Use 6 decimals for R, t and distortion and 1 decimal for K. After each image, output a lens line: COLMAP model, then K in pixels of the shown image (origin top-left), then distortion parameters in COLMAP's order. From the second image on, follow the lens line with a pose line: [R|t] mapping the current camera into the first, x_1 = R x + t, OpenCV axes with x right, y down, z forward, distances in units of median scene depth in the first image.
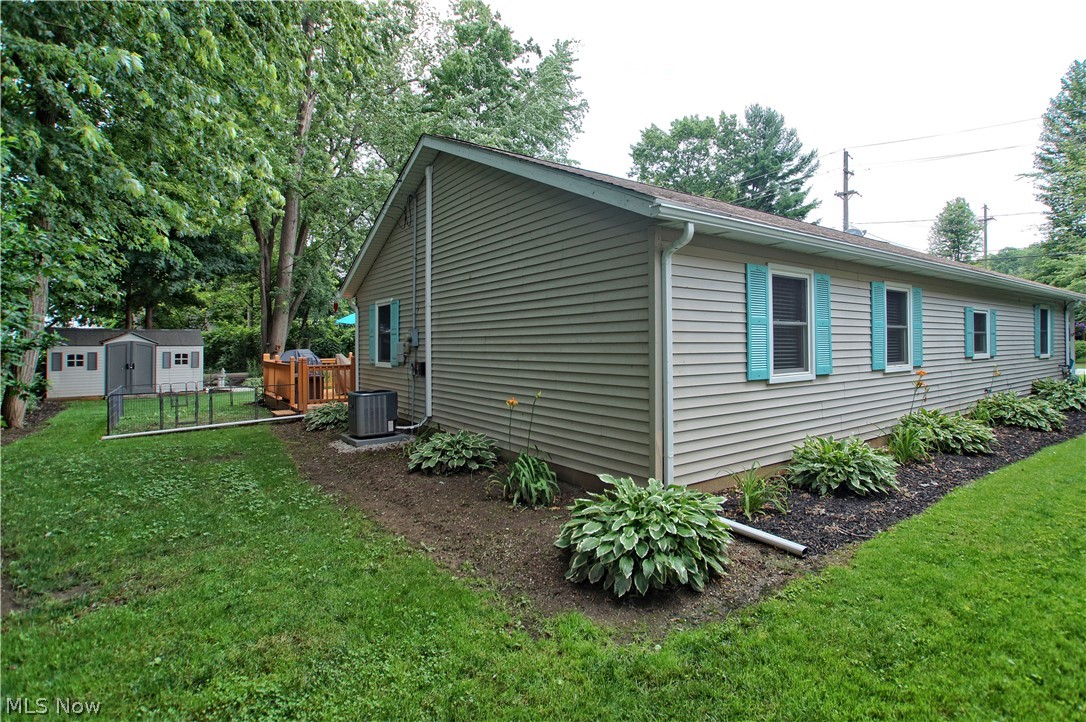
lens RADIAL K [[537.1, 0, 552.7], [0, 537.1, 359.7], [0, 0, 1]] dist [-0.081154, 0.045441]
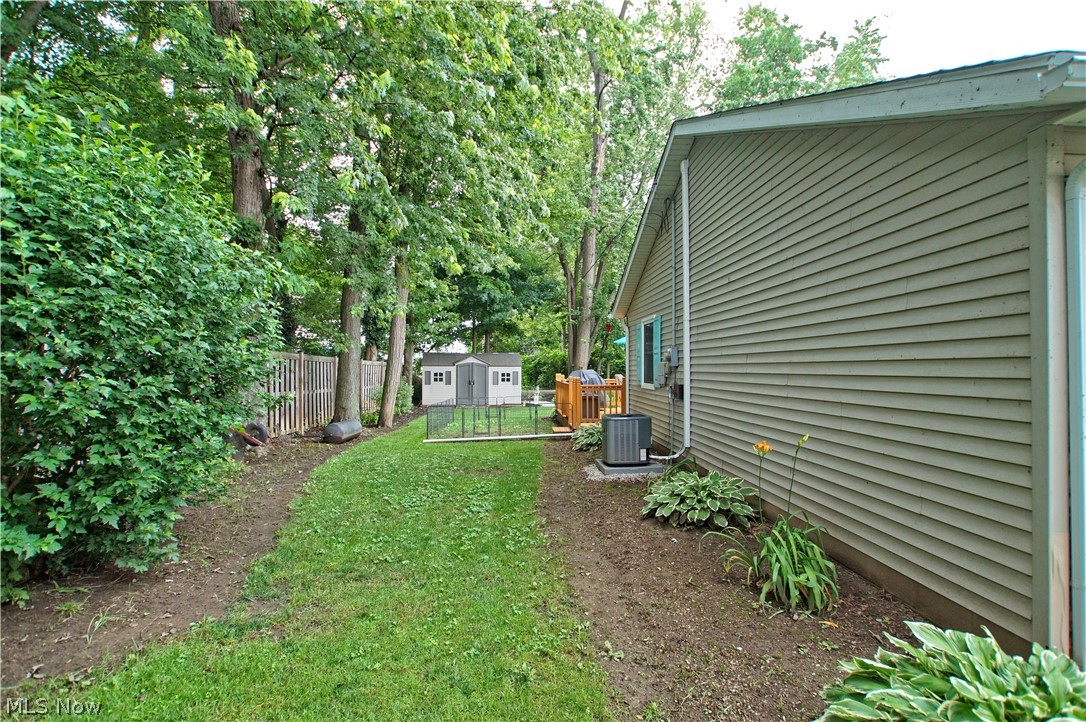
lens RADIAL K [[513.3, 0, 548.6], [0, 513.3, 364.3], [0, 0, 1]] dist [-0.078627, 0.038517]
pose [[0.847413, 0.001251, -0.530932, 0.018658], [-0.018834, 0.999439, -0.027705, -0.001401], [0.530599, 0.033477, 0.846961, 0.175550]]
